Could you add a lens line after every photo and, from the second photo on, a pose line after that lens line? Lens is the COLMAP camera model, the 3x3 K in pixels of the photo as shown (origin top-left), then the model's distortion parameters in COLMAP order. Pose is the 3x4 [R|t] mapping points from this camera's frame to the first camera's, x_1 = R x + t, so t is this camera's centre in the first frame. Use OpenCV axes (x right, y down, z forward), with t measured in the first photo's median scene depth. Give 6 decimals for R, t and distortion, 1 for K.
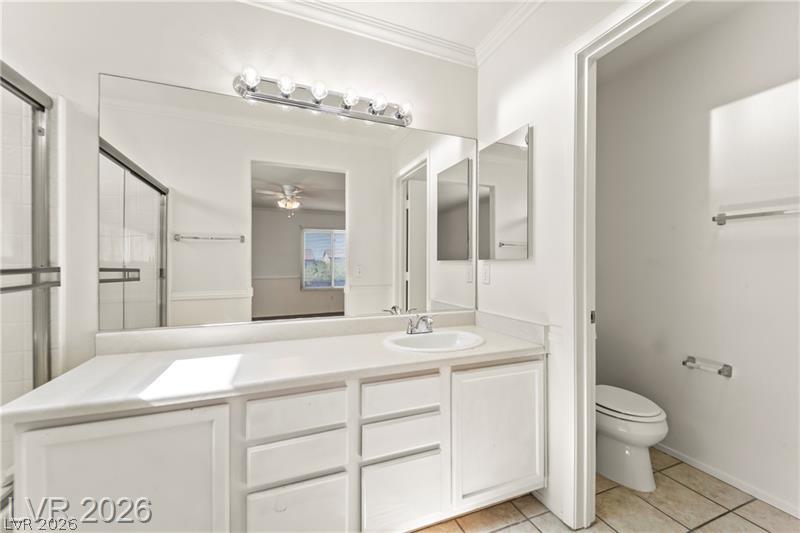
lens RADIAL K [[325.6, 0, 400.0], [0, 325.6, 266.5], [0, 0, 1]] dist [0.002374, 0.000106]
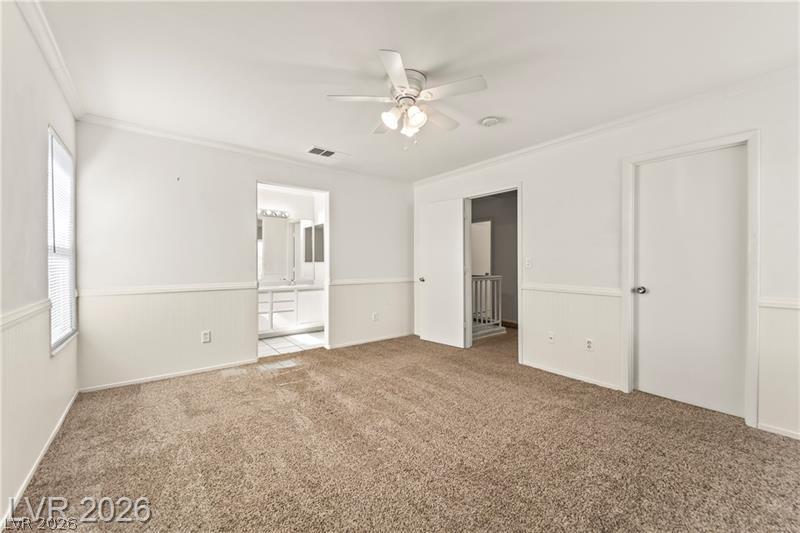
lens RADIAL K [[325.6, 0, 400.0], [0, 325.6, 266.5], [0, 0, 1]] dist [0.002374, 0.000106]
pose [[0.964214, 0.000088, 0.265125, 0.166865], [-0.000350, 0.999999, 0.000942, 0.013391], [-0.265124, -0.001001, 0.964214, -1.649580]]
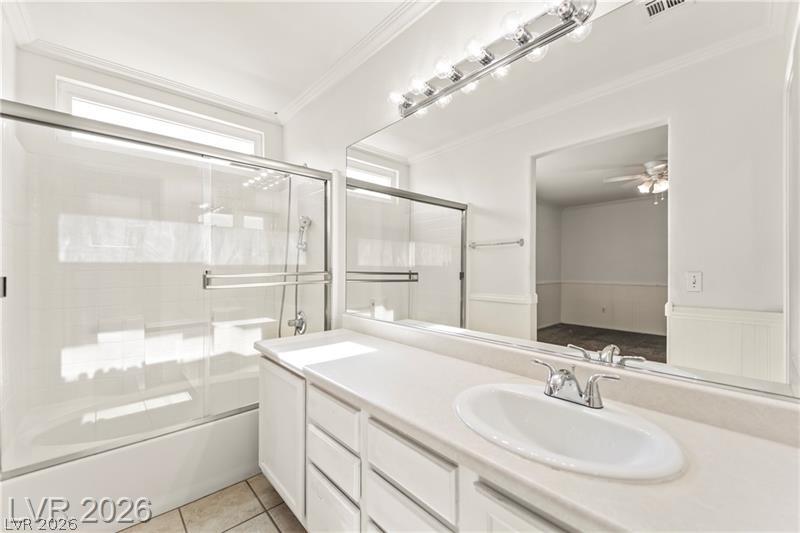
lens RADIAL K [[325.6, 0, 400.0], [0, 325.6, 266.5], [0, 0, 1]] dist [0.002374, 0.000106]
pose [[0.324064, -0.004459, -0.946025, 0.336434], [0.000506, 0.999990, -0.004540, -0.009521], [0.946035, 0.000993, 0.324063, 0.390764]]
